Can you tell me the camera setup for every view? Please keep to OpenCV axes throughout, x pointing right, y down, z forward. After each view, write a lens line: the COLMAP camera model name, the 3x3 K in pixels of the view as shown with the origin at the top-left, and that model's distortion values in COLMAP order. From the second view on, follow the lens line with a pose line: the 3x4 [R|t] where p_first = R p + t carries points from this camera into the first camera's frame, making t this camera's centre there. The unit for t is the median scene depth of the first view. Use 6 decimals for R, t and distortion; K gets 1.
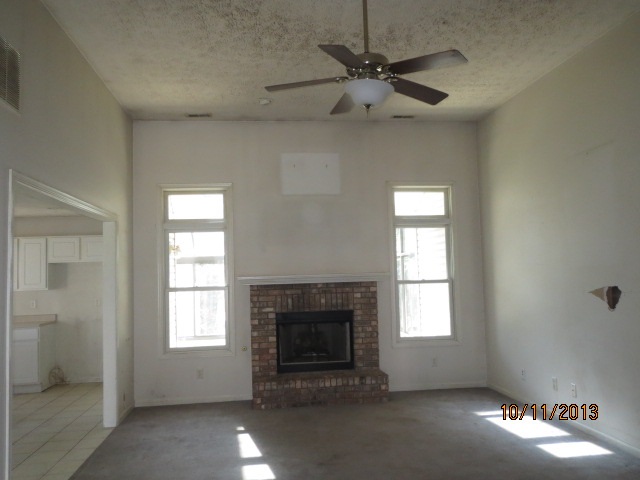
lens RADIAL K [[547.9, 0, 320.3], [0, 547.9, 240.9], [0, 0, 1]] dist [-0.007848, -0.004797]
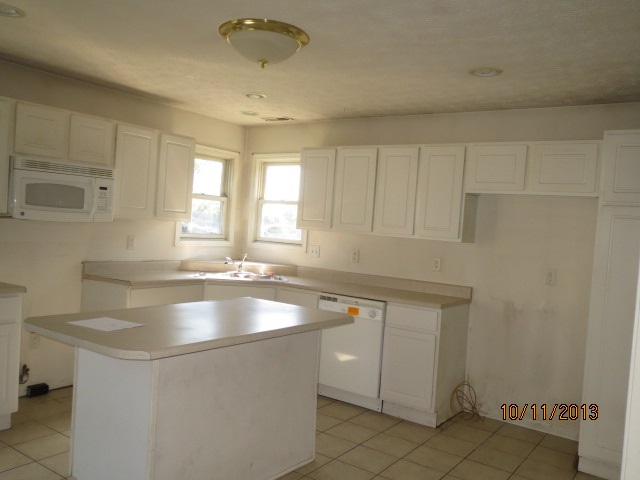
lens RADIAL K [[547.9, 0, 319.9], [0, 547.9, 239.9], [0, 0, 1]] dist [-0.007848, -0.004797]
pose [[0.762609, 0.105634, -0.638176, -0.257756], [-0.048209, 0.993114, 0.106776, 0.036194], [0.645061, -0.050662, 0.762450, 0.493631]]
